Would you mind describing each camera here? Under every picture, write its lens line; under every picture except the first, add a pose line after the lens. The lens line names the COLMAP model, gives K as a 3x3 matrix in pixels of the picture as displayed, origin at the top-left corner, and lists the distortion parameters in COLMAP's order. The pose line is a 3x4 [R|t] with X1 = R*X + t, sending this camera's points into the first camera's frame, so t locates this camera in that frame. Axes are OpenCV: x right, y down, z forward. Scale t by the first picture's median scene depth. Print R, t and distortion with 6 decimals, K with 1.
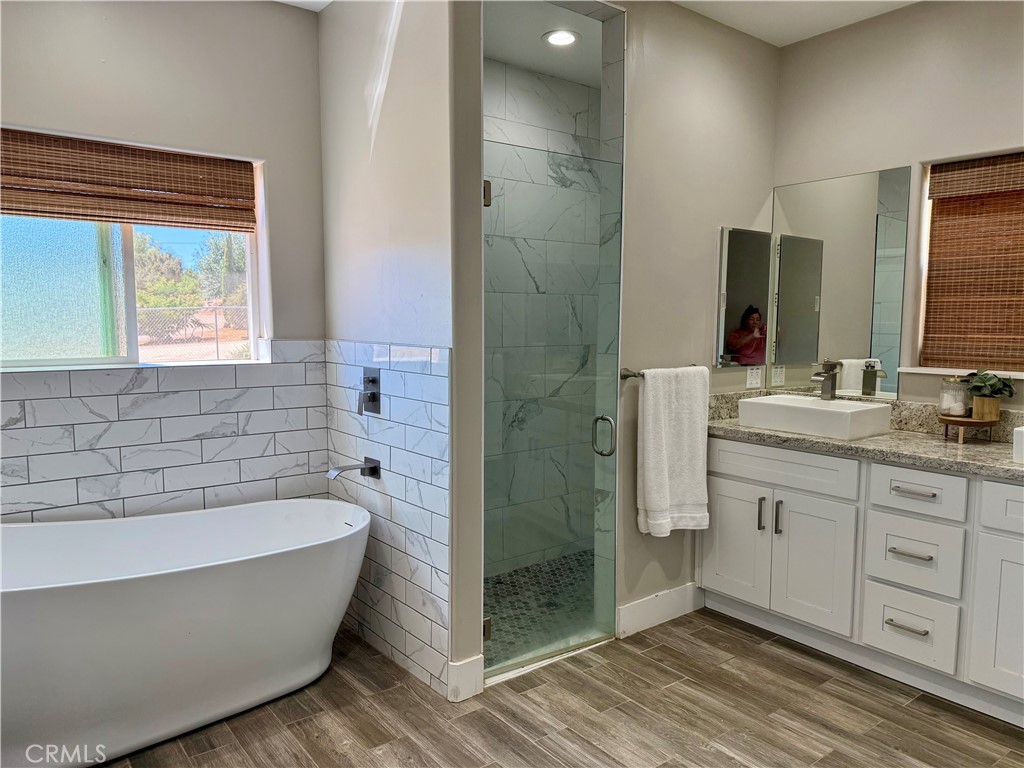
lens RADIAL K [[712.3, 0, 509.4], [0, 712.3, 384.9], [0, 0, 1]] dist [0.052653, -0.071261]
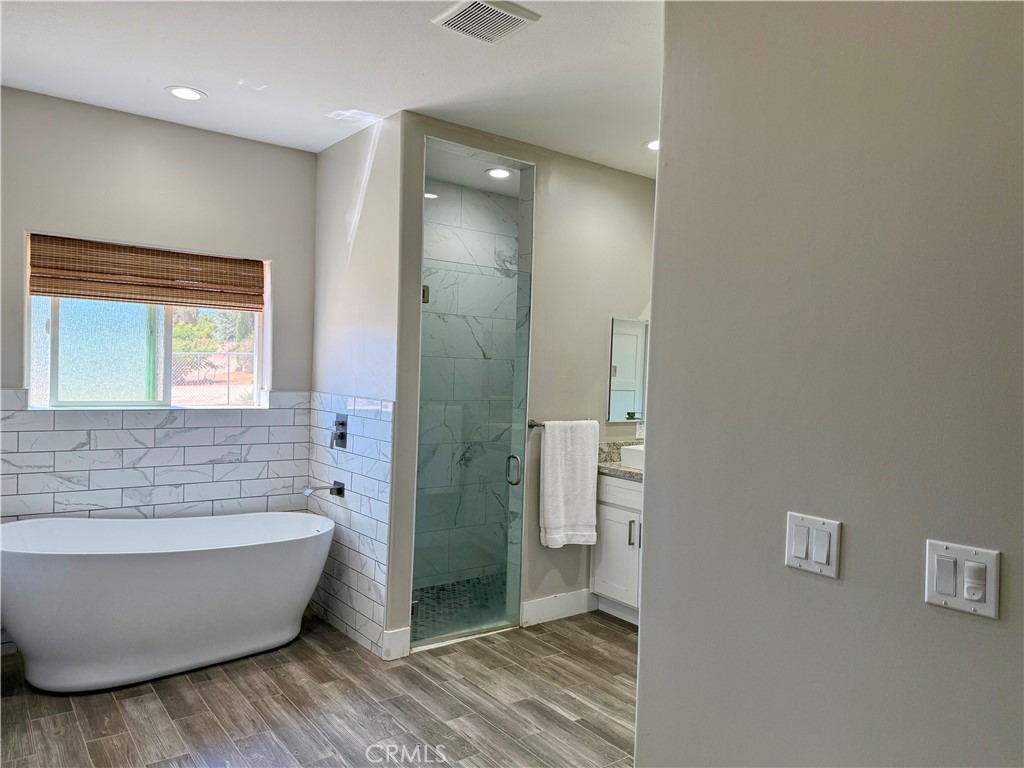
lens RADIAL K [[712.3, 0, 511.6], [0, 712.3, 380.0], [0, 0, 1]] dist [0.052653, -0.071261]
pose [[0.999517, 0.029506, -0.009739, 0.142543], [-0.030158, 0.996696, -0.075414, 0.004125], [0.007481, 0.075671, 0.997105, -0.360489]]
